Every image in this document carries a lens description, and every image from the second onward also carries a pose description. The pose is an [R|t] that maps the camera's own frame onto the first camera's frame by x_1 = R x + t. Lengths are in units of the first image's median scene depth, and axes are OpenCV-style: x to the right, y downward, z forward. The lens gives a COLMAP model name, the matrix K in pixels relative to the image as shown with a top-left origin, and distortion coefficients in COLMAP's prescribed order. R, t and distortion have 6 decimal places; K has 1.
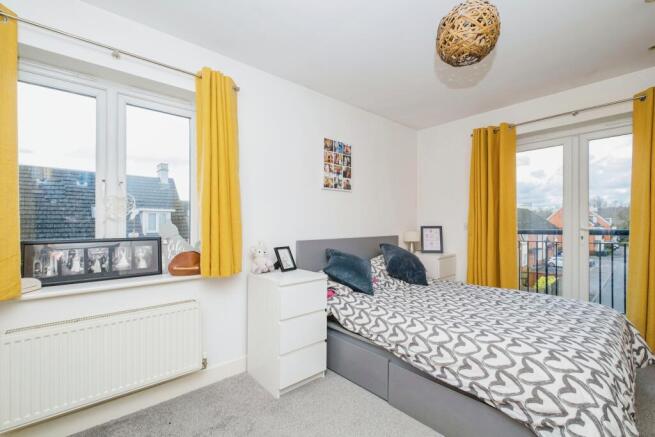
lens RADIAL K [[284.4, 0, 330.0], [0, 284.4, 219.1], [0, 0, 1]] dist [-0.000294, -0.000164]
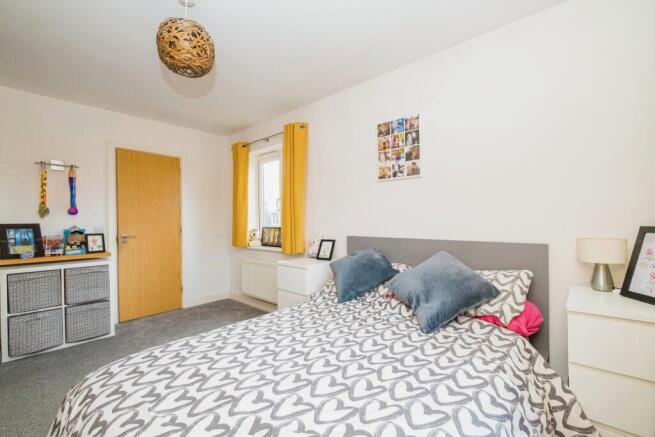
lens RADIAL K [[284.4, 0, 330.0], [0, 284.4, 219.1], [0, 0, 1]] dist [-0.000294, -0.000164]
pose [[0.114705, -0.004338, -0.993390, 0.837221], [0.013387, 0.999906, -0.002821, 0.013343], [0.993309, -0.012975, 0.114753, 0.728372]]
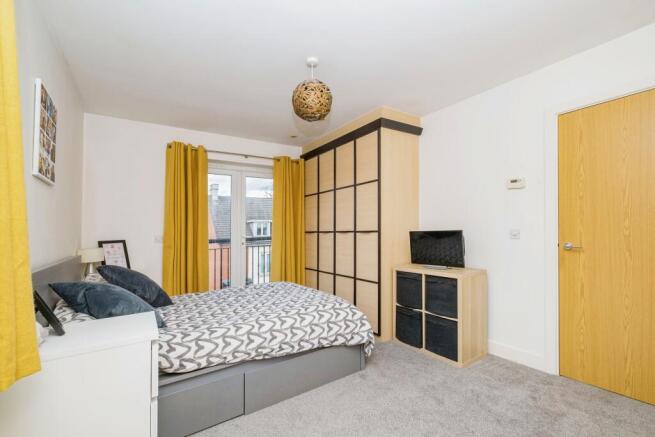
lens RADIAL K [[291.4, 0, 327.3], [0, 291.4, 231.1], [0, 0, 1]] dist [0.000473, 0.000023]
pose [[0.130828, -0.003398, 0.991399, -0.493786], [0.014398, 0.999895, 0.001527, 0.007066], [-0.991300, 0.014075, 0.130863, 0.375453]]
